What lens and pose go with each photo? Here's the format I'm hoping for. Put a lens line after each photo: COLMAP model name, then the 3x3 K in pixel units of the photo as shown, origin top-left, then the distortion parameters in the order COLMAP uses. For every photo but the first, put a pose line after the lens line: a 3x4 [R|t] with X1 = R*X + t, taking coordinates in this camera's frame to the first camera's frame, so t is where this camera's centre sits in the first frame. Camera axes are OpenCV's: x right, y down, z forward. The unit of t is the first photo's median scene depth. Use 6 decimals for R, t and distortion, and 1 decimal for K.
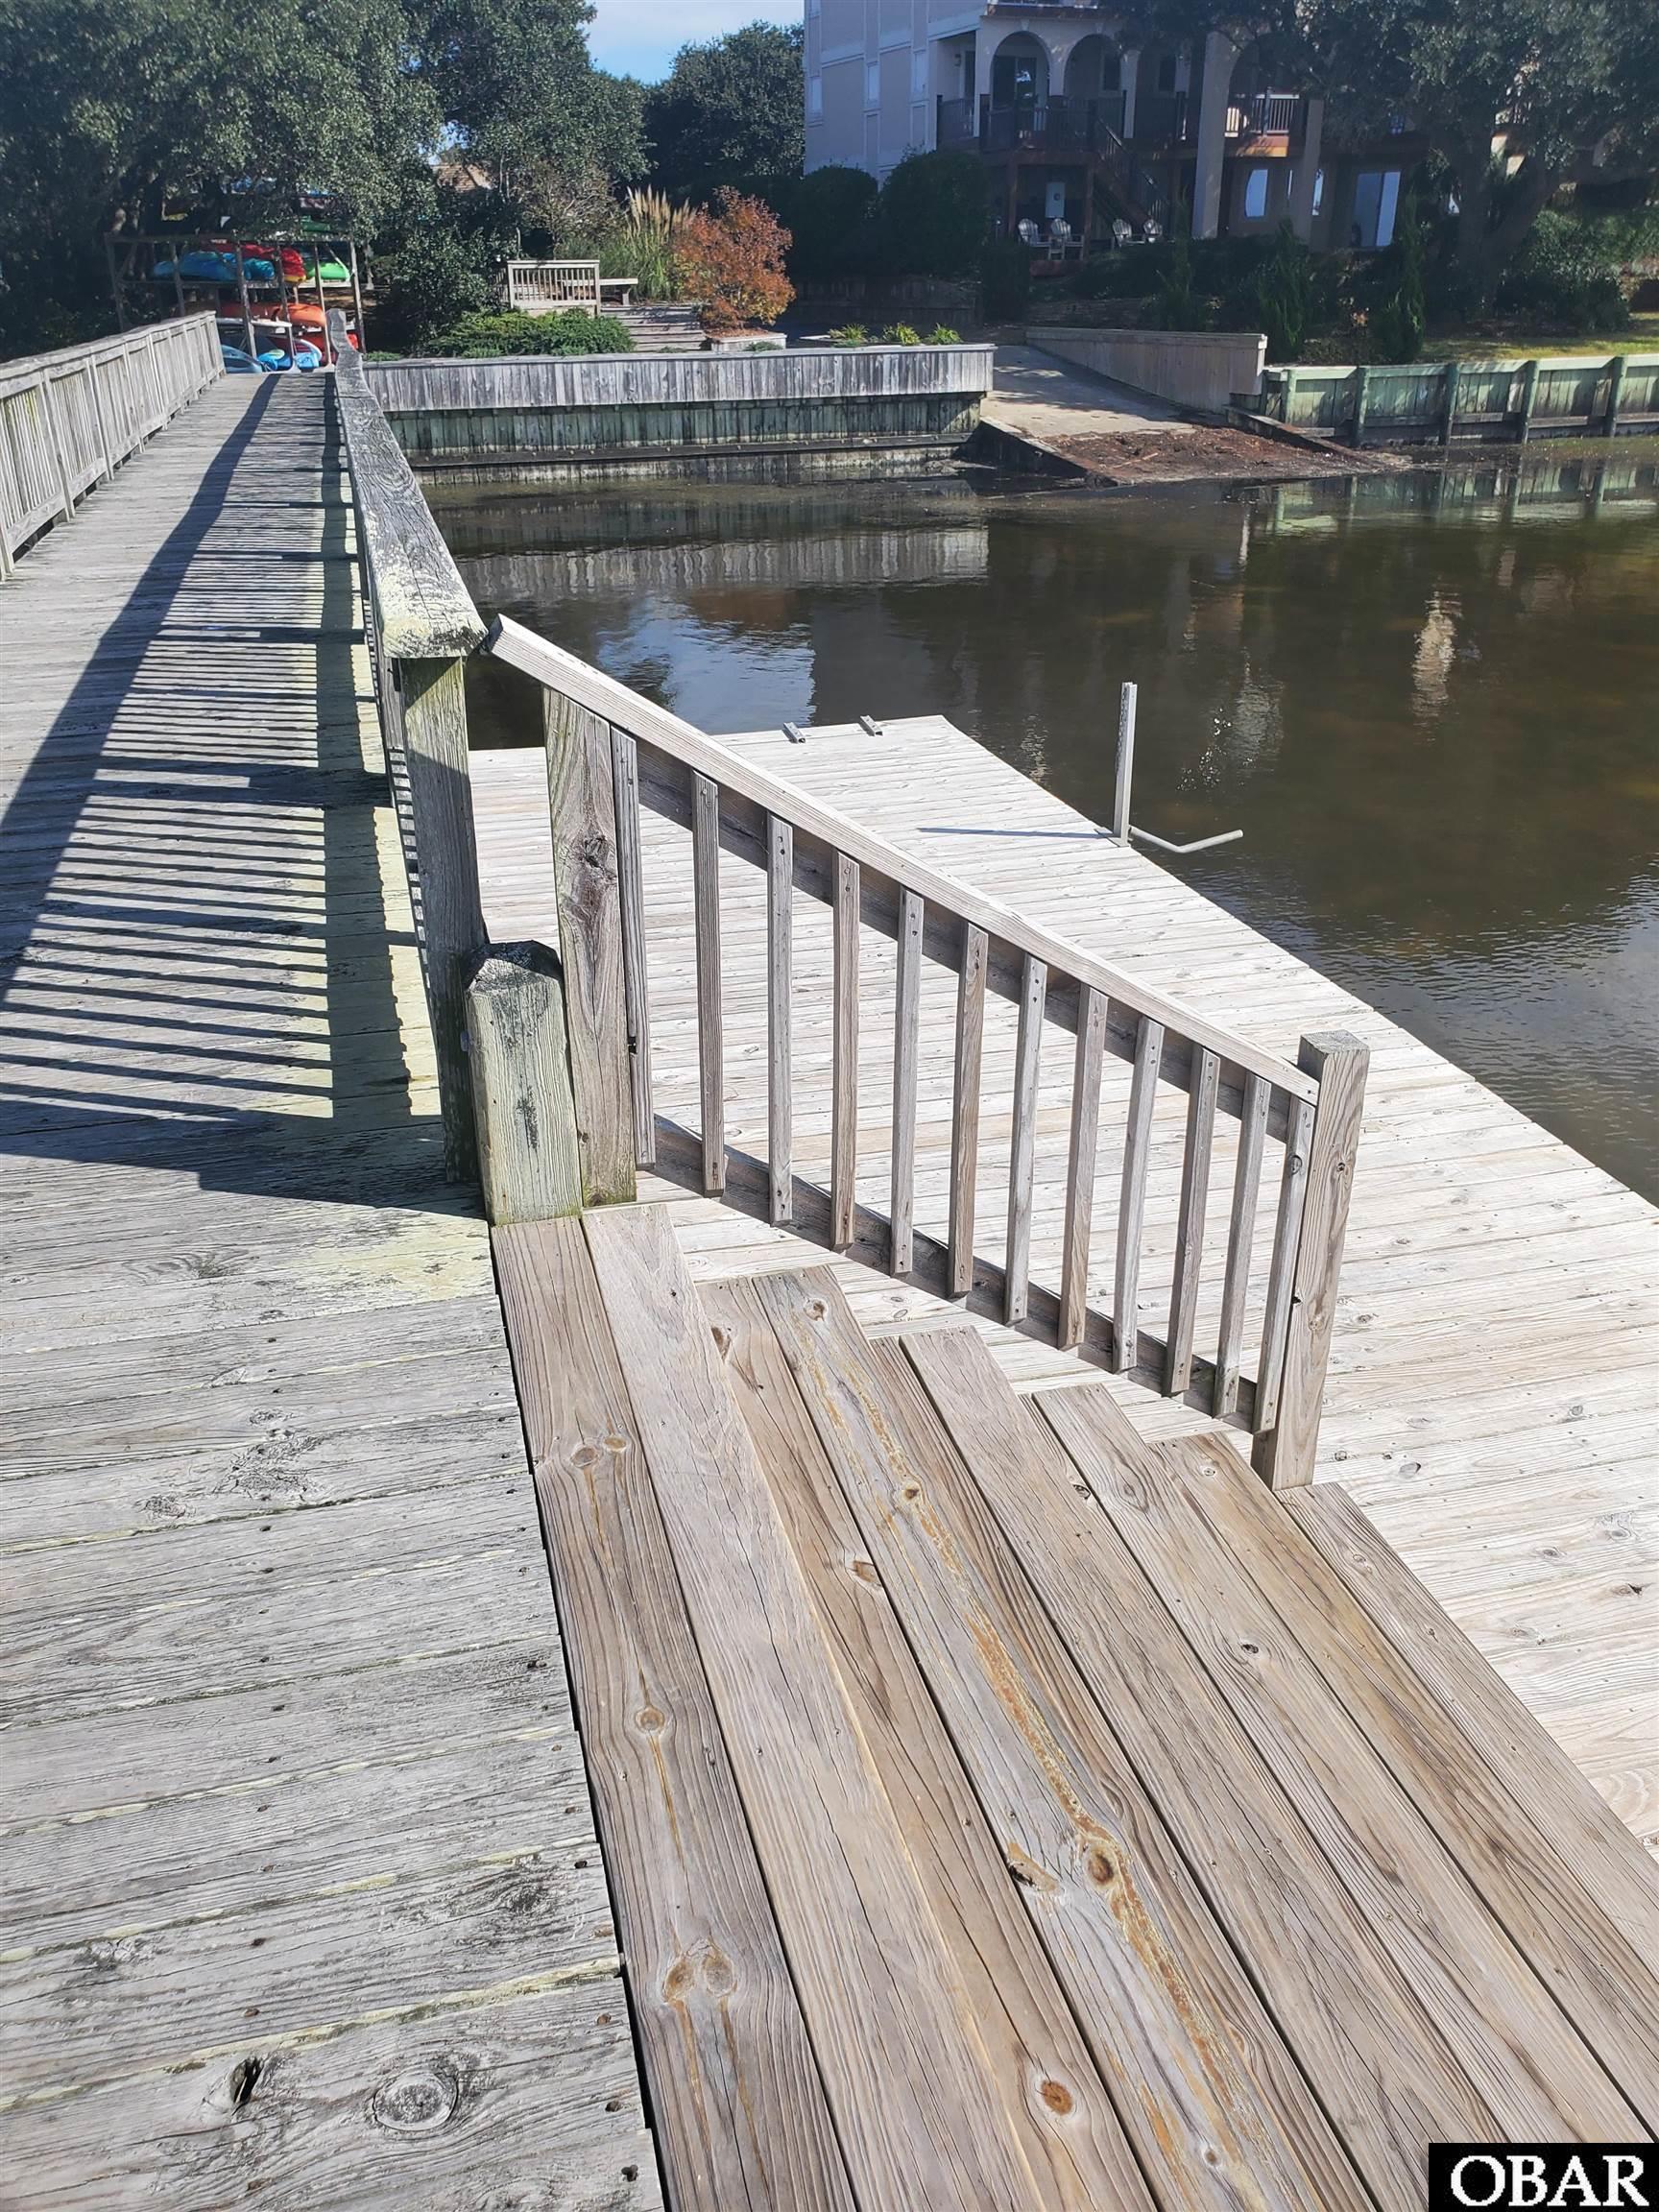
lens RADIAL K [[1745.3, 0, 808.4], [0, 1745.3, 1104.9], [0, 0, 1]] dist [0.005337, 0.012340]
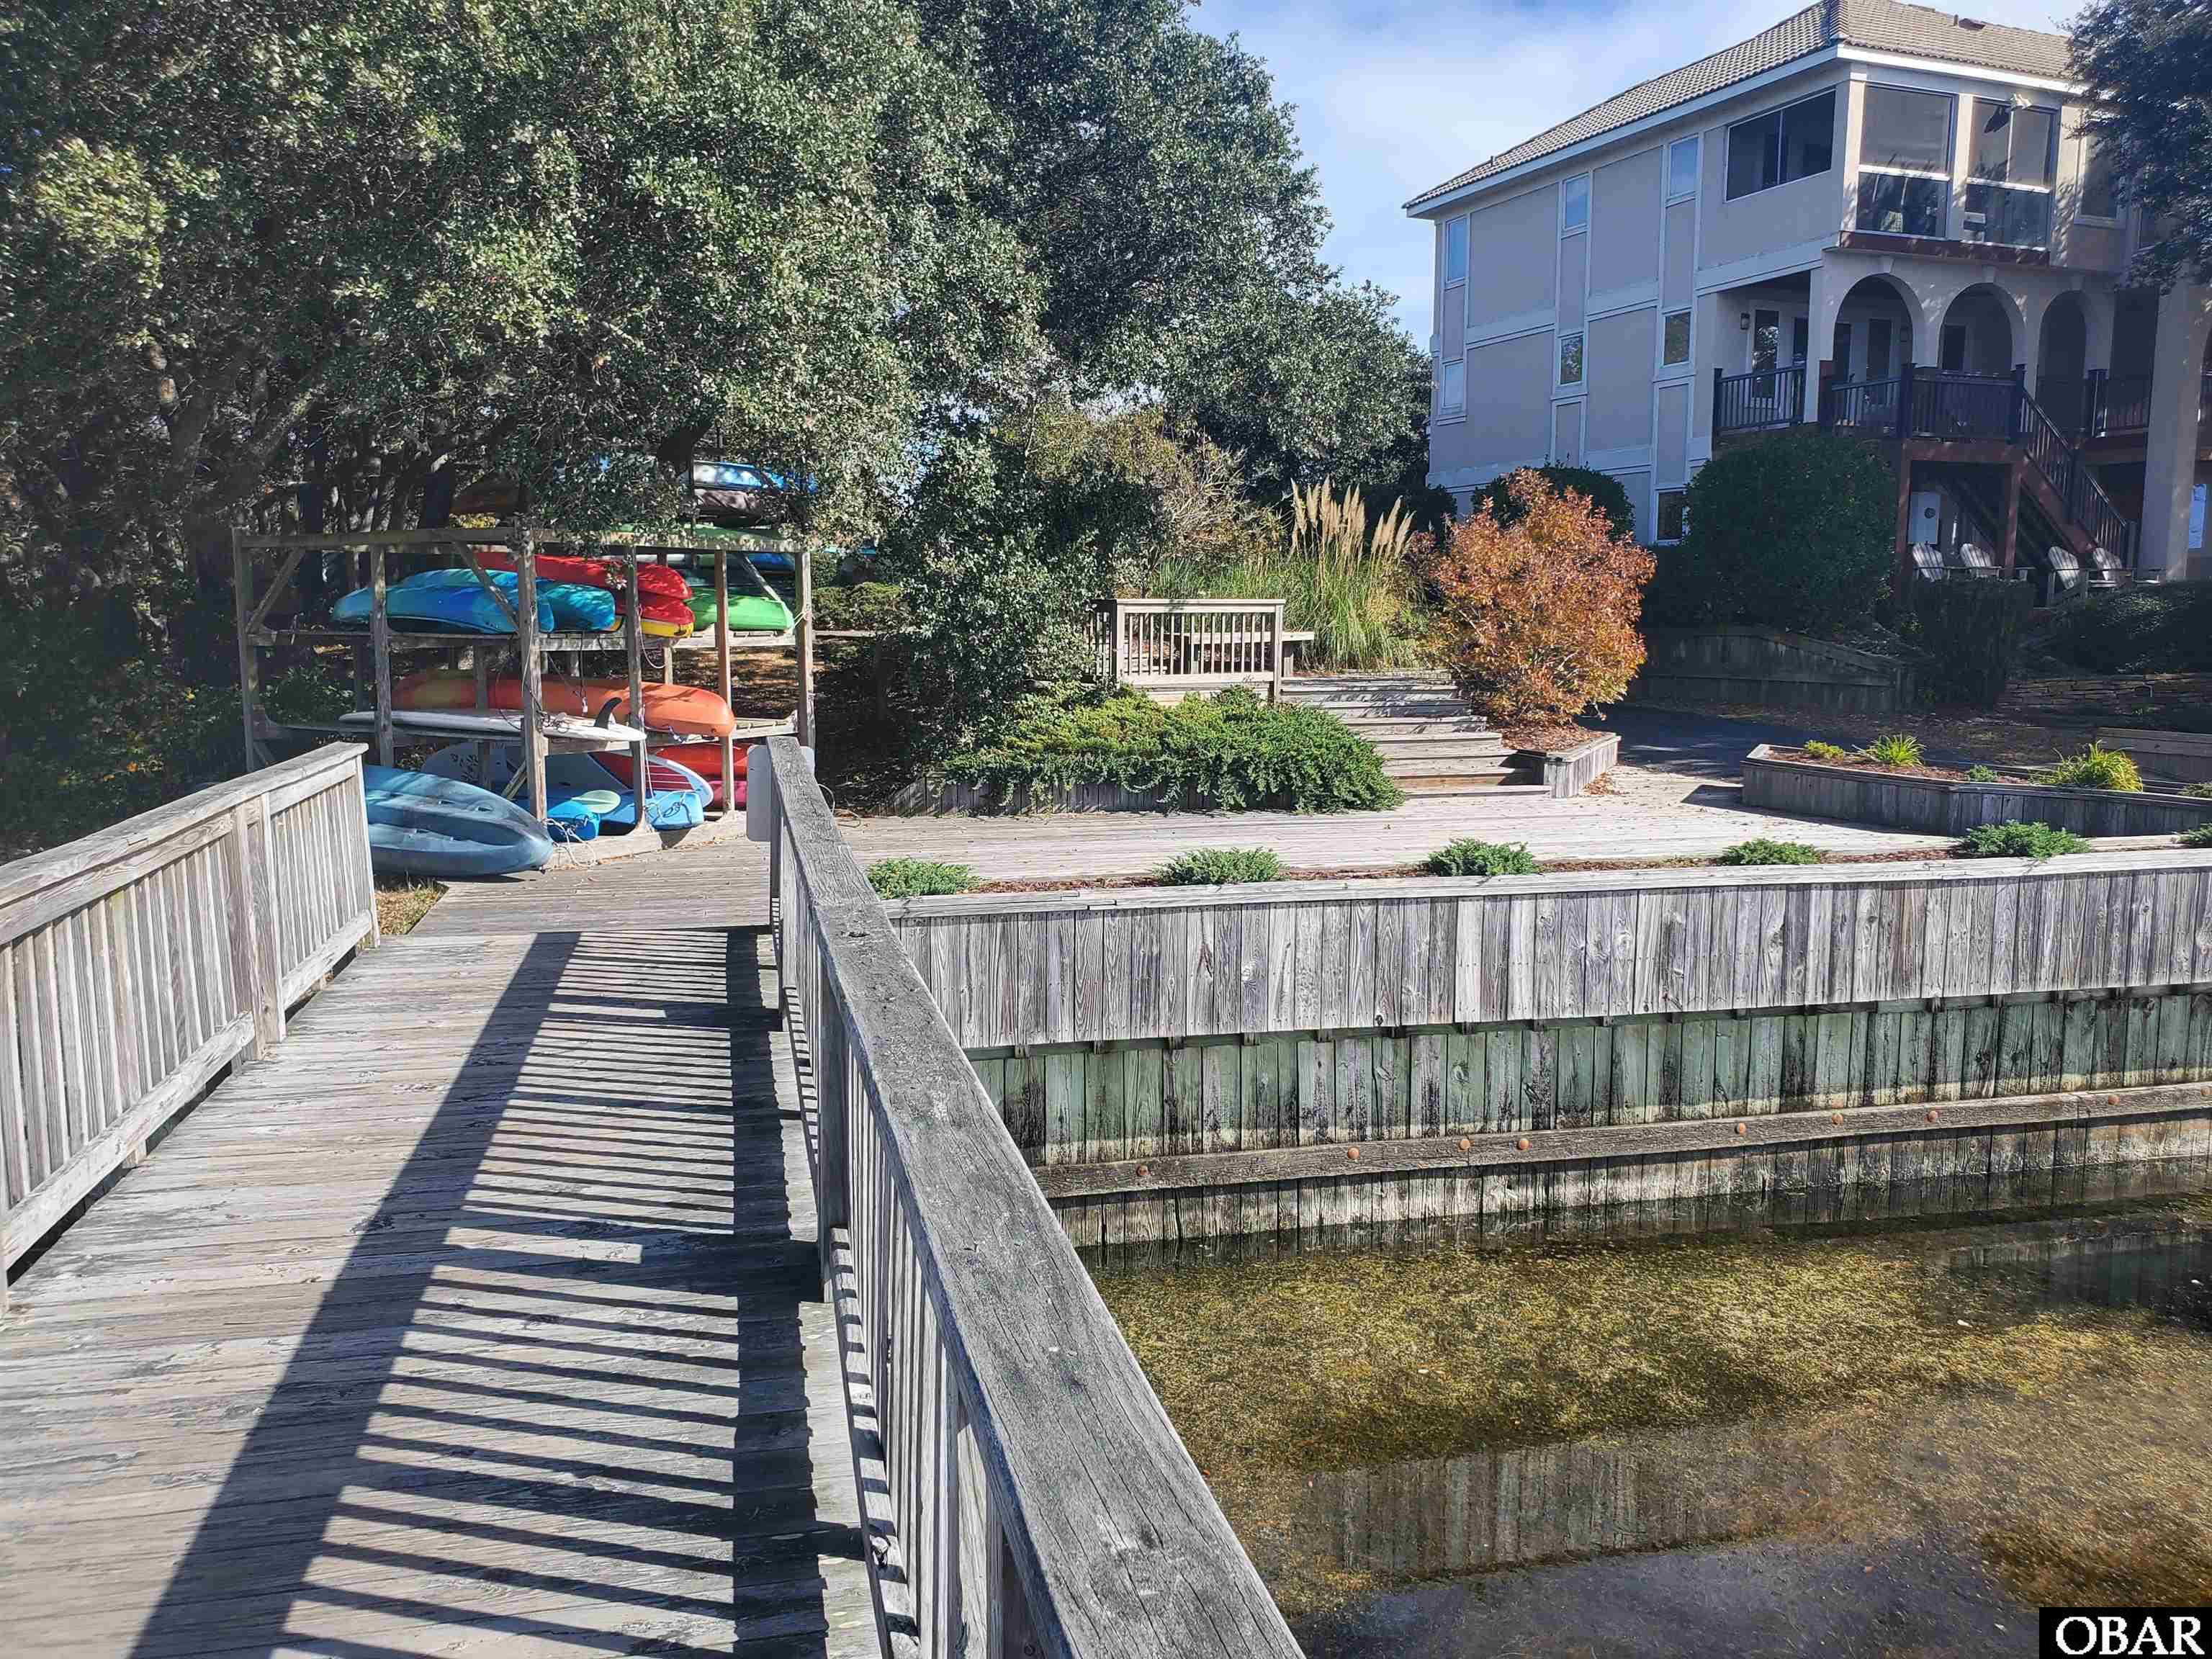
lens RADIAL K [[1745.3, 0, 1116.4], [0, 1745.3, 841.8], [0, 0, 1]] dist [0.005337, 0.012340]
pose [[0.999727, 0.018112, -0.014764, -0.191532], [-0.021760, 0.951875, -0.305712, -0.319933], [0.008516, 0.305949, 0.952010, 0.663116]]
